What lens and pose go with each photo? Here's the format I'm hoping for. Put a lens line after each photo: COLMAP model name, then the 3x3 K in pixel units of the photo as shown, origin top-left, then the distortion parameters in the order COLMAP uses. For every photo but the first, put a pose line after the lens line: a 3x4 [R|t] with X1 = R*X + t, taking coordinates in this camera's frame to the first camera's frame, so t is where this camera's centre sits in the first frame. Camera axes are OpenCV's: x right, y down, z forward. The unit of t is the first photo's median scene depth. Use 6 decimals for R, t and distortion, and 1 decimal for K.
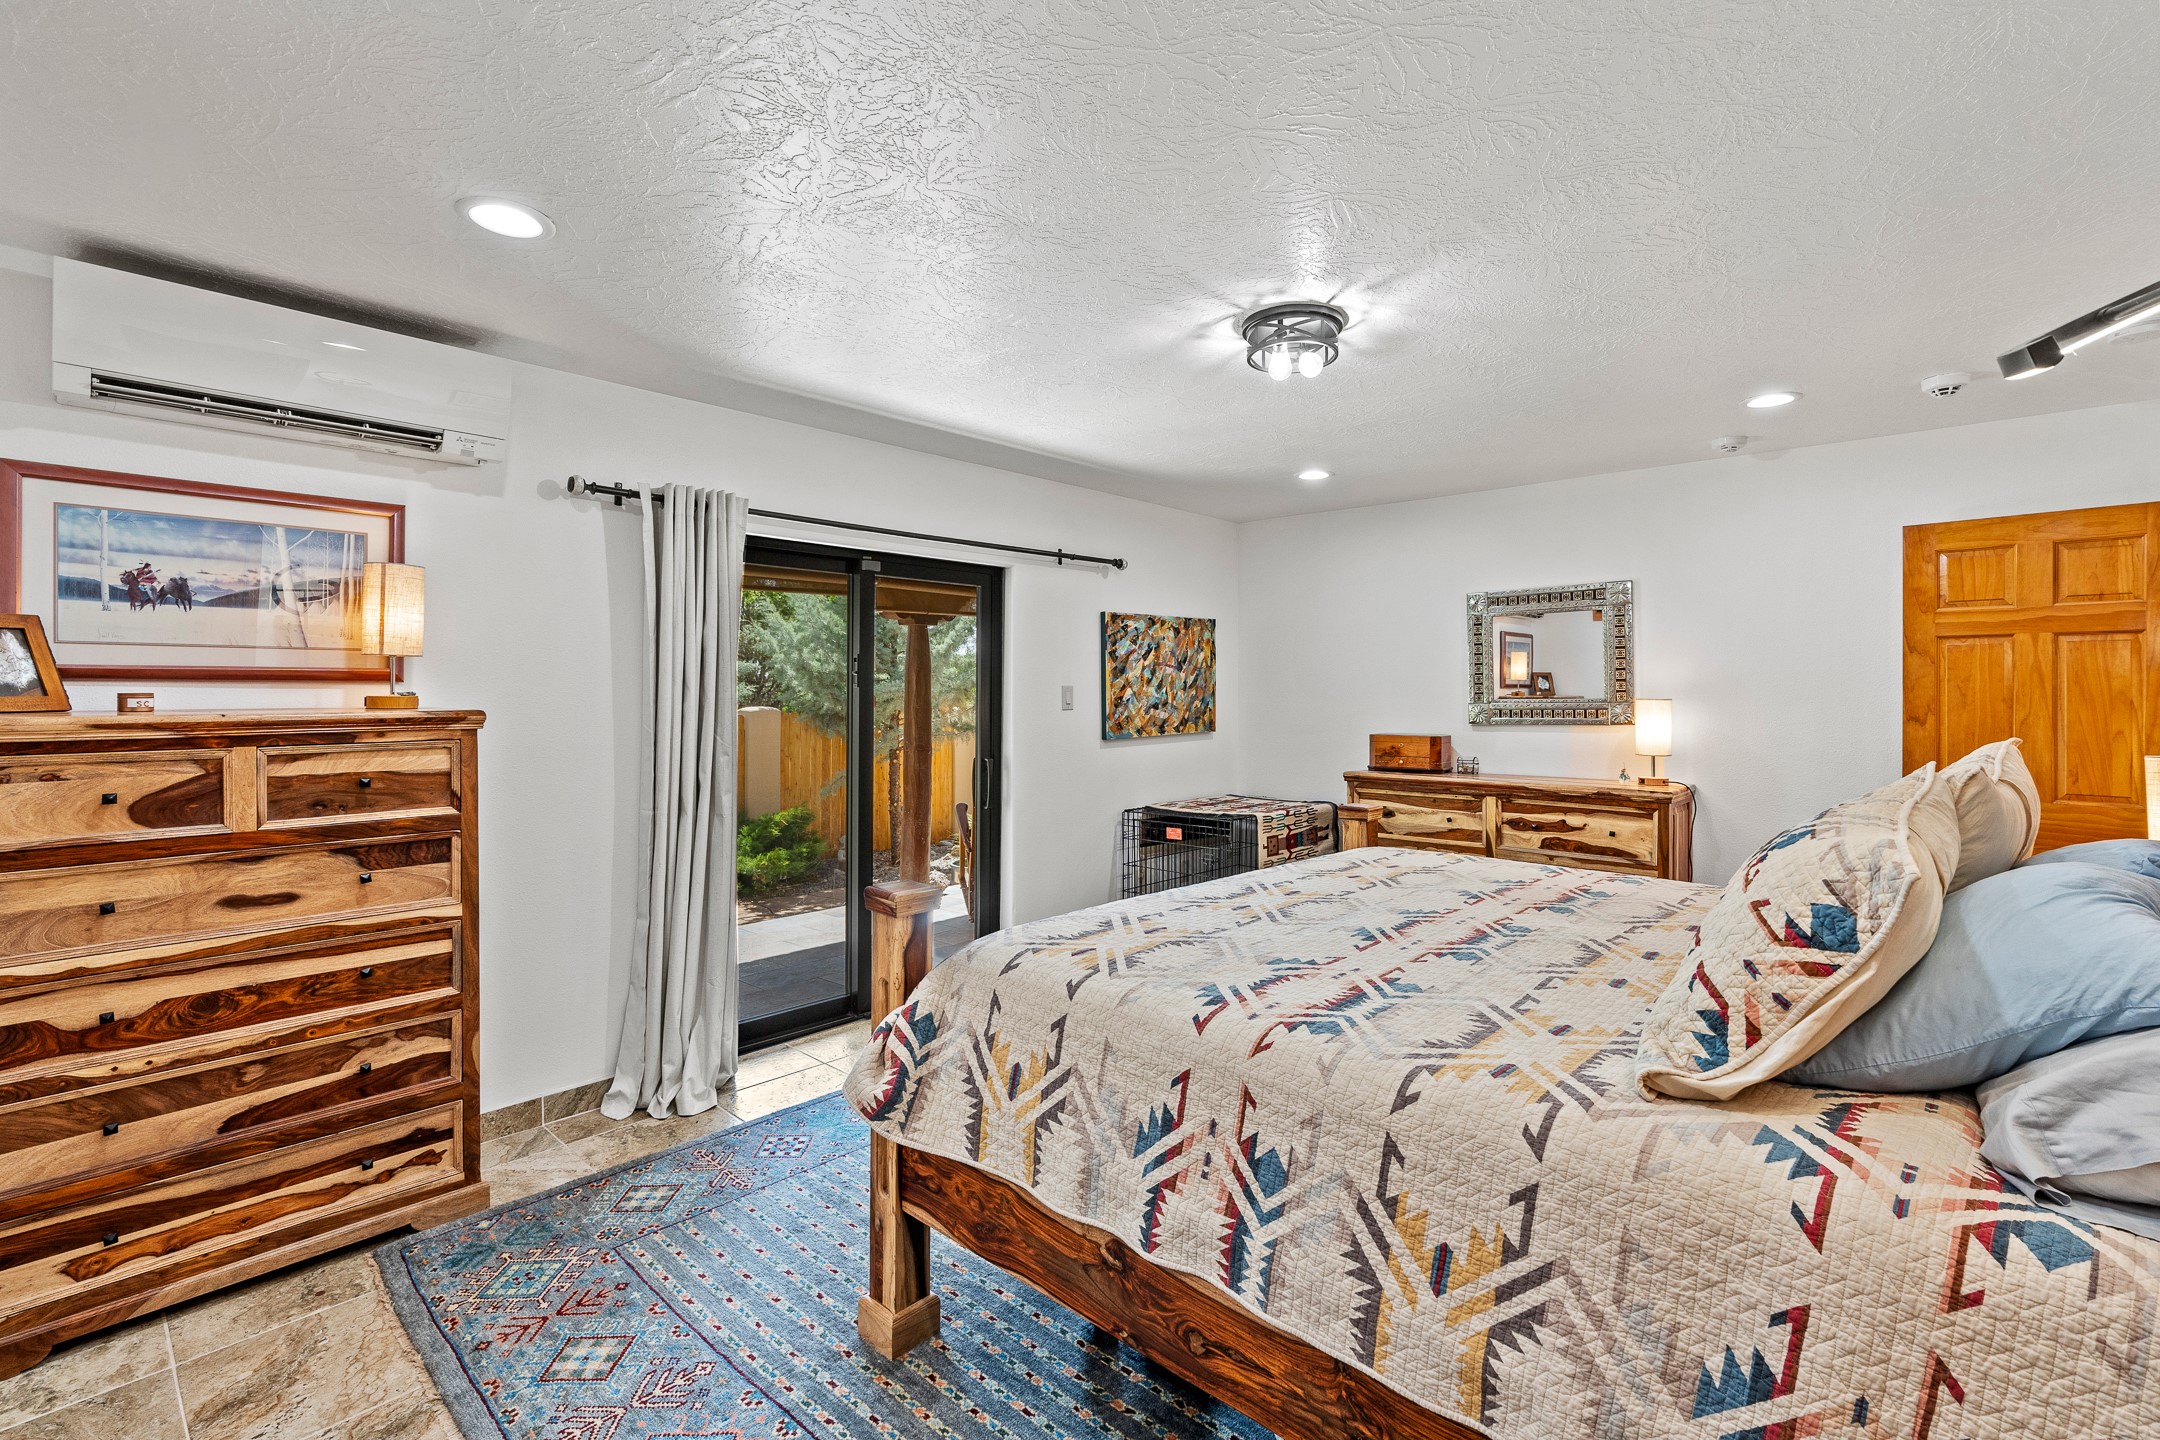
lens RADIAL K [[978.4, 0, 1089.8], [0, 978.4, 691.5], [0, 0, 1]] dist [-0.005025, 0.000197]
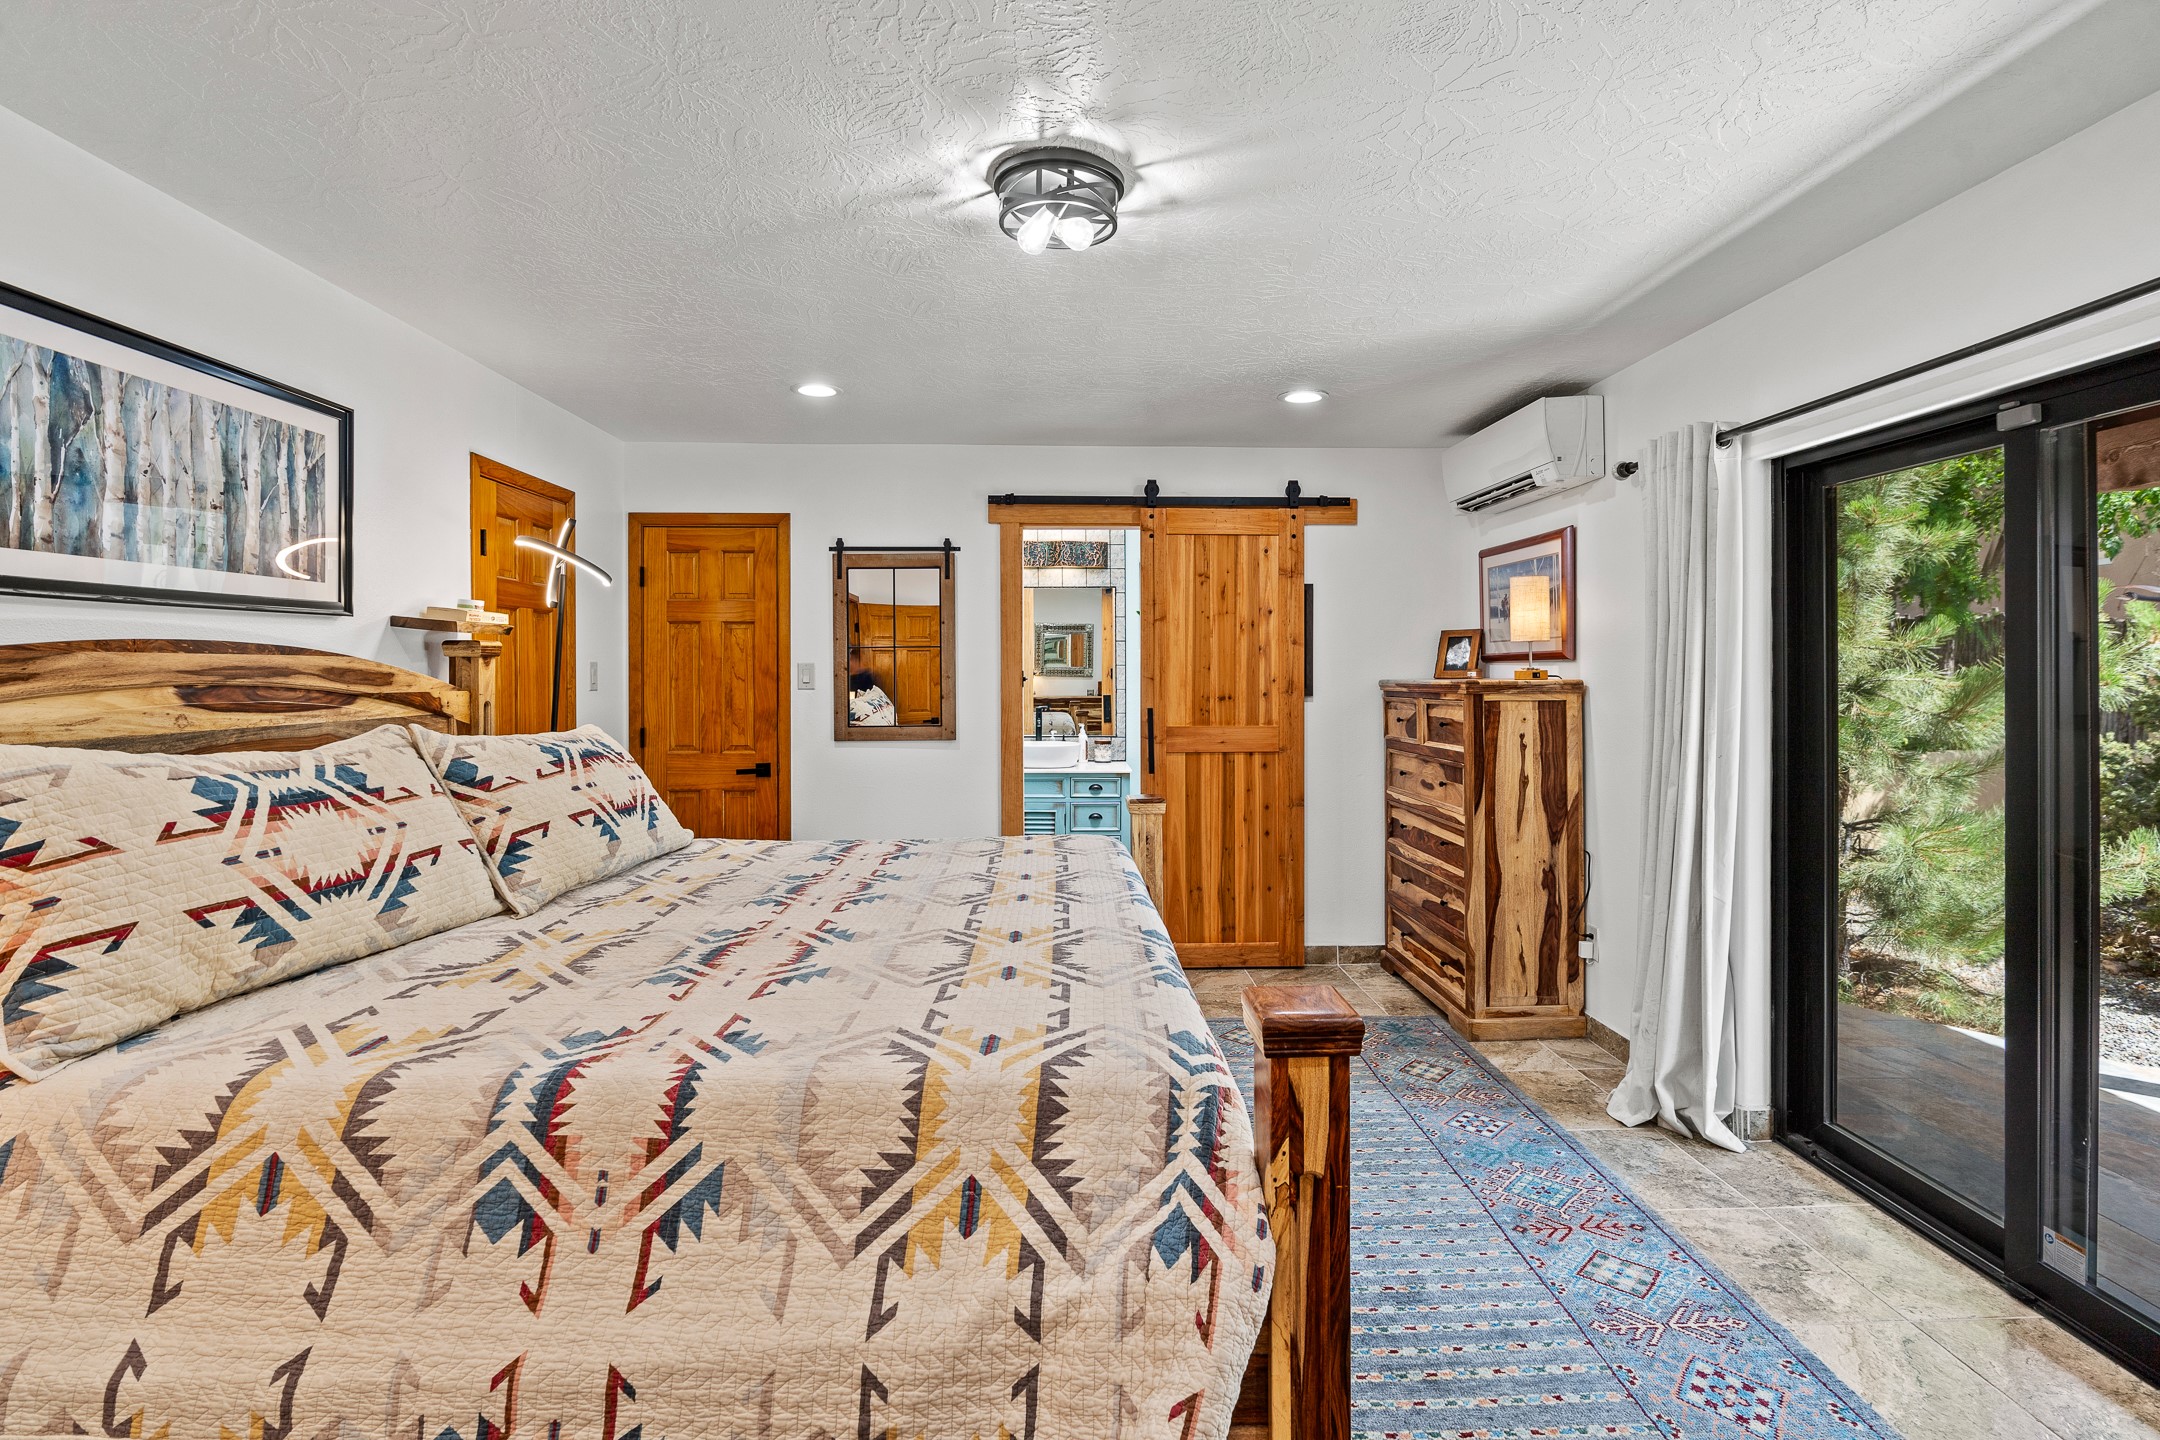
lens RADIAL K [[1014.4, 0, 1083.7], [0, 1014.4, 673.1], [0, 0, 1]] dist [-0.004375, 0.000490]
pose [[-0.712532, 0.004018, -0.701628, 0.402644], [0.003441, 0.999992, 0.002233, 0.001317], [0.701631, -0.000823, -0.712540, 0.844454]]
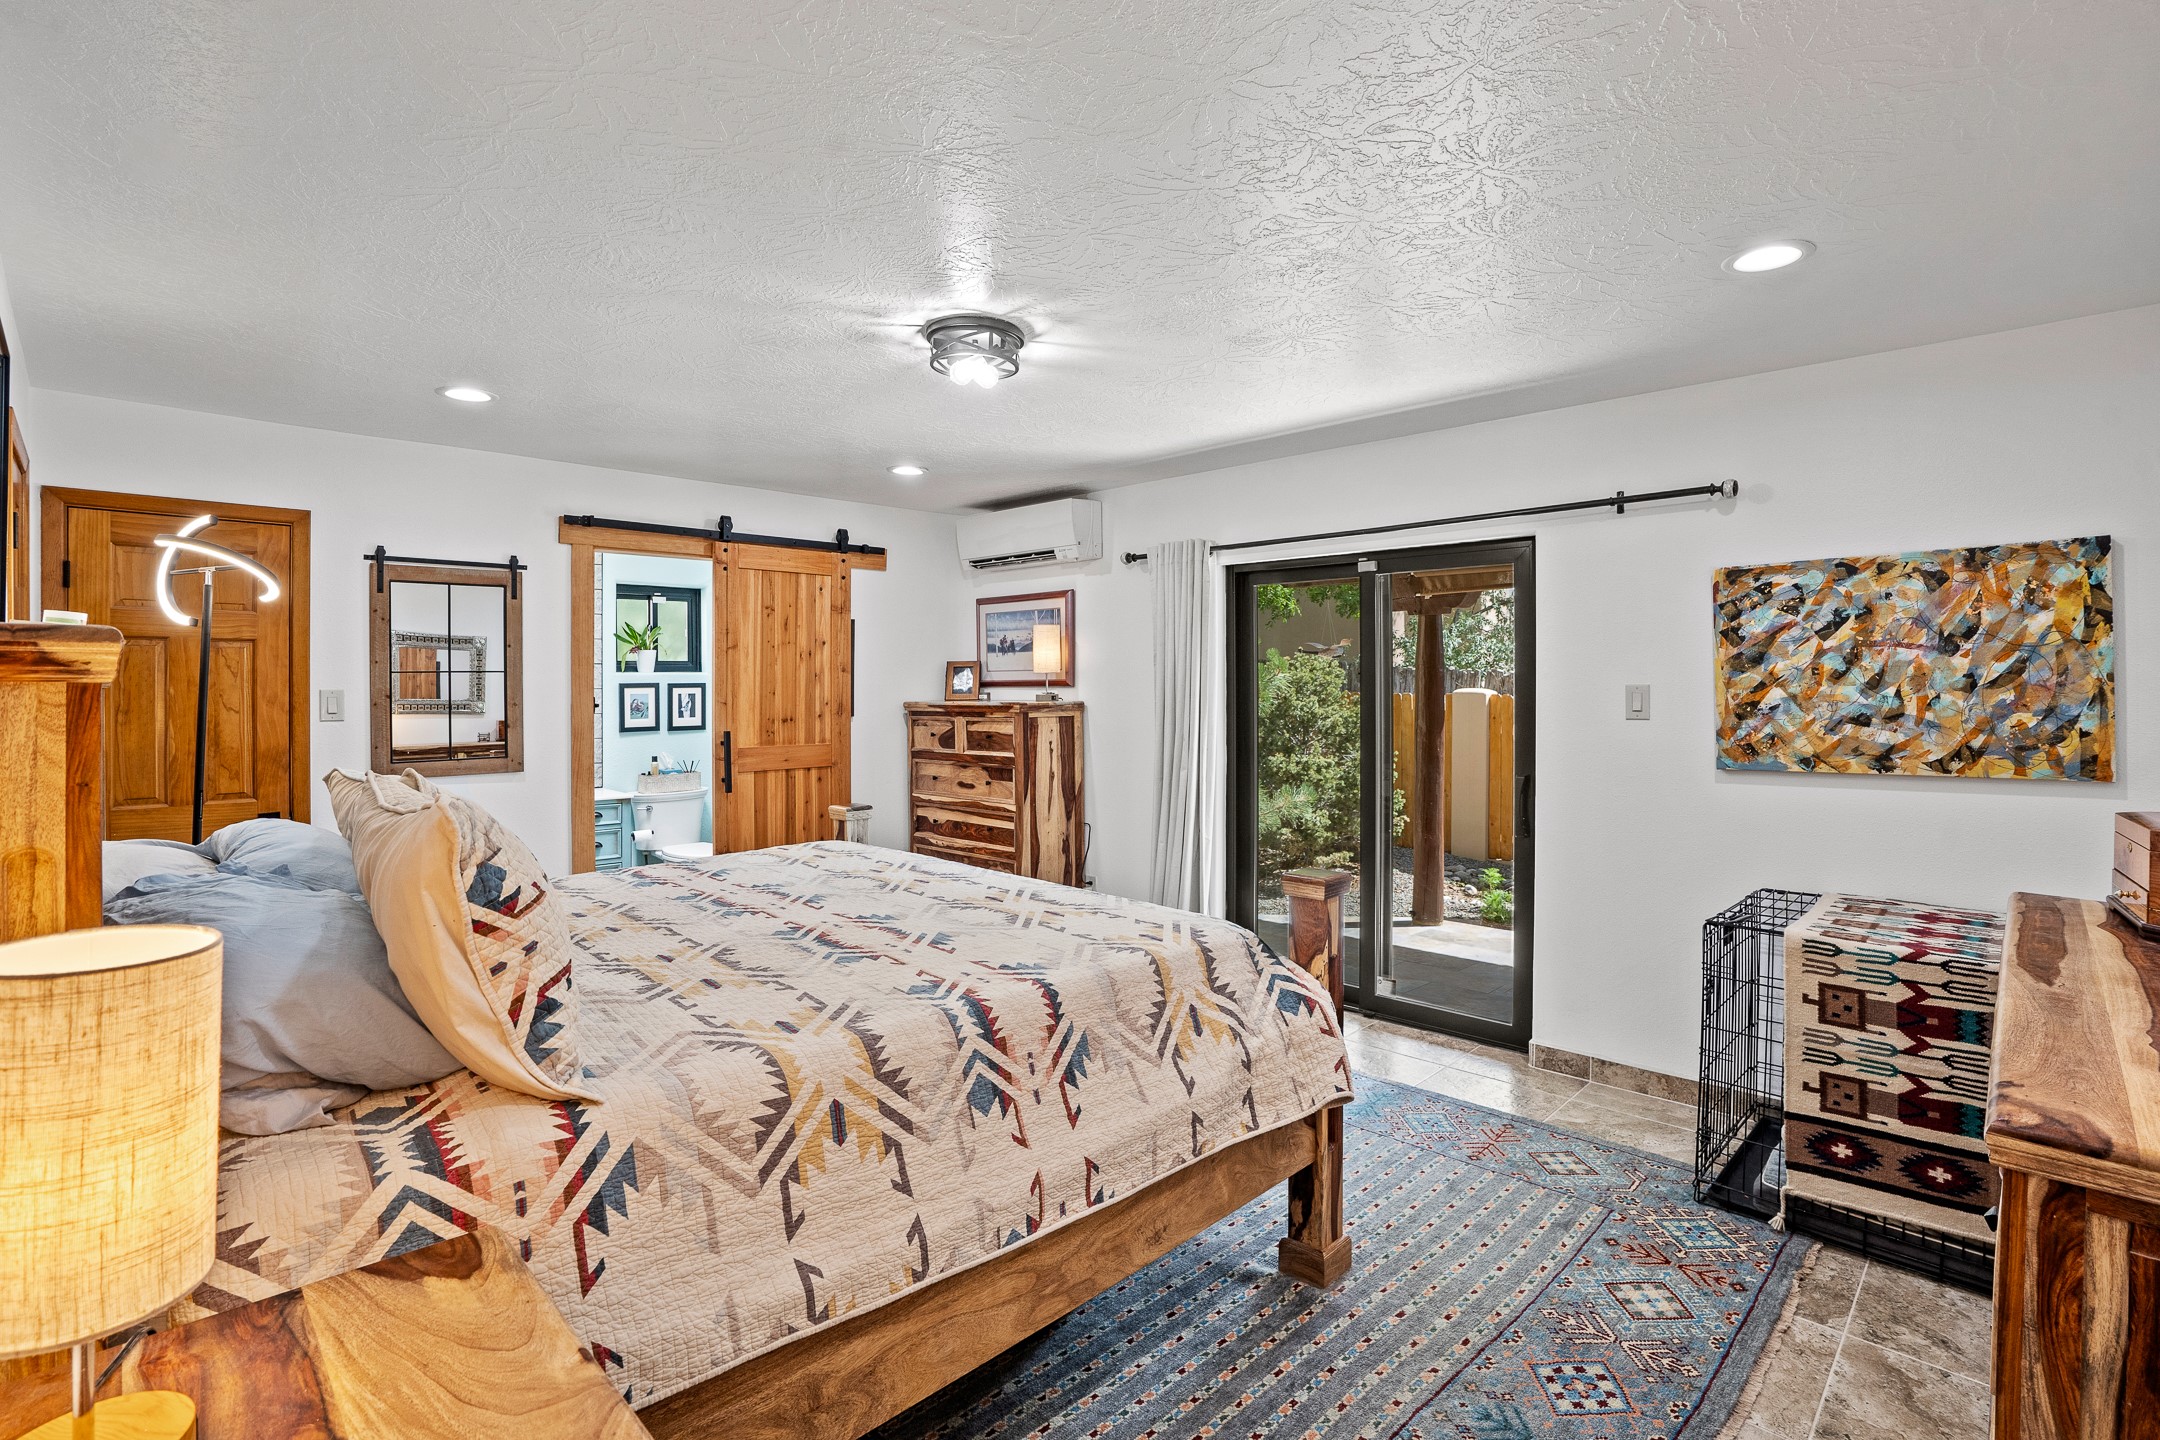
lens RADIAL K [[1040.6, 0, 1083.1], [0, 1040.6, 681.0], [0, 0, 1]] dist [-0.057683, 0.000510]
pose [[-0.040249, -0.001716, -0.999188, 0.689066], [0.005546, 0.999983, -0.001940, -0.009022], [0.999174, -0.005619, -0.040239, 0.614147]]
